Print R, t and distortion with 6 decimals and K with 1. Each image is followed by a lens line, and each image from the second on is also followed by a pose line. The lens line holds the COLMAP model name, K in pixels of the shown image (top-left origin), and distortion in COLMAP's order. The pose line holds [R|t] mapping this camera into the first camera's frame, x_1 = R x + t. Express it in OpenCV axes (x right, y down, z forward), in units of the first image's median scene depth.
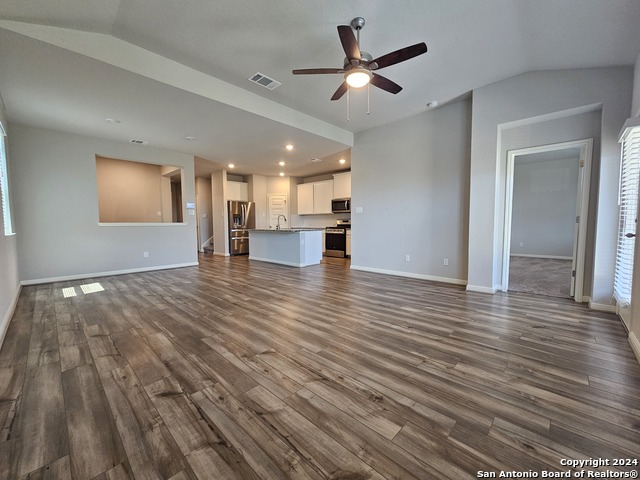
lens RADIAL K [[260.0, 0, 321.0], [0, 260.0, 244.4], [0, 0, 1]] dist [0.019754, -0.000012]
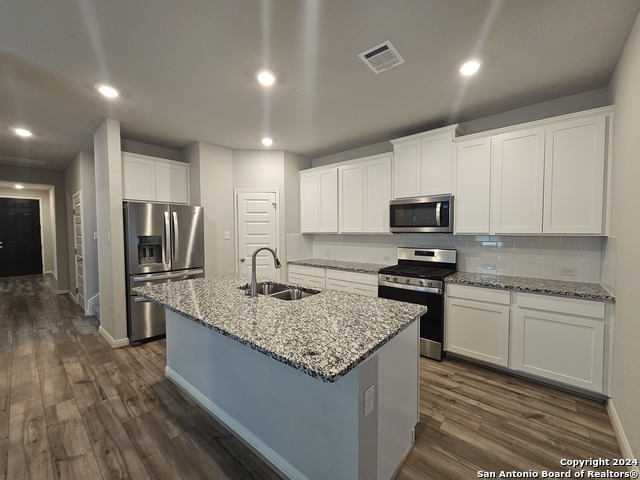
lens RADIAL K [[260.0, 0, 321.1], [0, 260.0, 238.9], [0, 0, 1]] dist [0.019754, -0.000012]
pose [[0.998727, -0.006541, 0.050010, -0.085755], [0.008601, 0.999118, -0.041090, -0.094652], [-0.049697, 0.041468, 0.997903, 0.589384]]
